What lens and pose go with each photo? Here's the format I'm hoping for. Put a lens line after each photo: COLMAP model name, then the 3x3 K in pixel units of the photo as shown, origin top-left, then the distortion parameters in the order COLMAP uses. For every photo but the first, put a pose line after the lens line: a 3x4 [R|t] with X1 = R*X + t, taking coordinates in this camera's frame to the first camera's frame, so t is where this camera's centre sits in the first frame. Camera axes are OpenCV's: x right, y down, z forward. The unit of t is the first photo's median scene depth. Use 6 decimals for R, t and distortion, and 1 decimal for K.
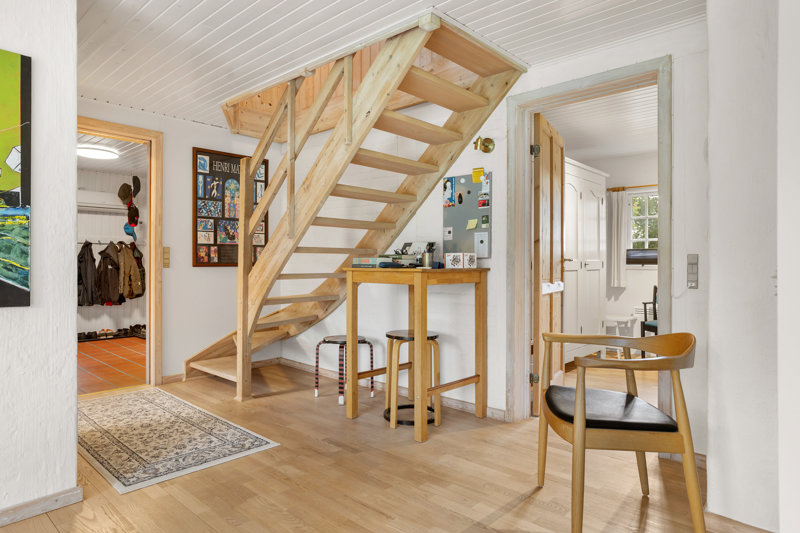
lens RADIAL K [[483.2, 0, 400.2], [0, 483.2, 261.9], [0, 0, 1]] dist [0.003658, 0.000305]
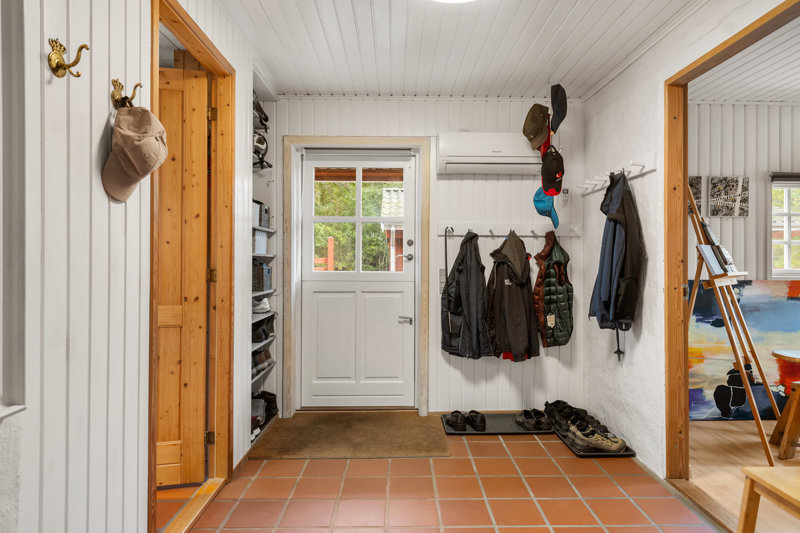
lens RADIAL K [[483.2, 0, 401.4], [0, 483.2, 265.2], [0, 0, 1]] dist [0.003658, 0.000305]
pose [[0.696212, -0.002657, -0.717831, -0.327691], [-0.000992, 0.999989, -0.004663, -0.004494], [0.717836, 0.003958, 0.696201, 0.587967]]
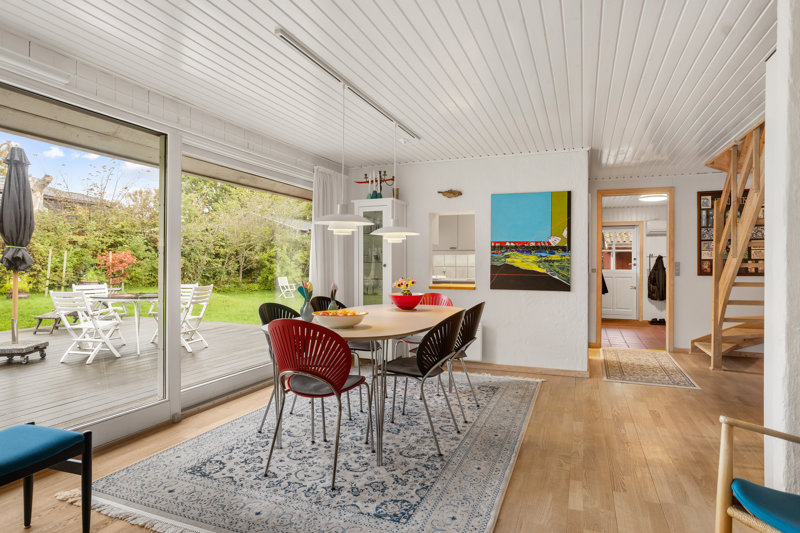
lens RADIAL K [[458.0, 0, 403.5], [0, 458.0, 267.3], [0, 0, 1]] dist [-0.016015, 0.009093]
pose [[0.362816, 0.004240, -0.931851, 0.334927], [-0.001144, 0.999991, 0.004105, -0.012430], [0.931860, -0.000423, 0.362818, -0.195086]]
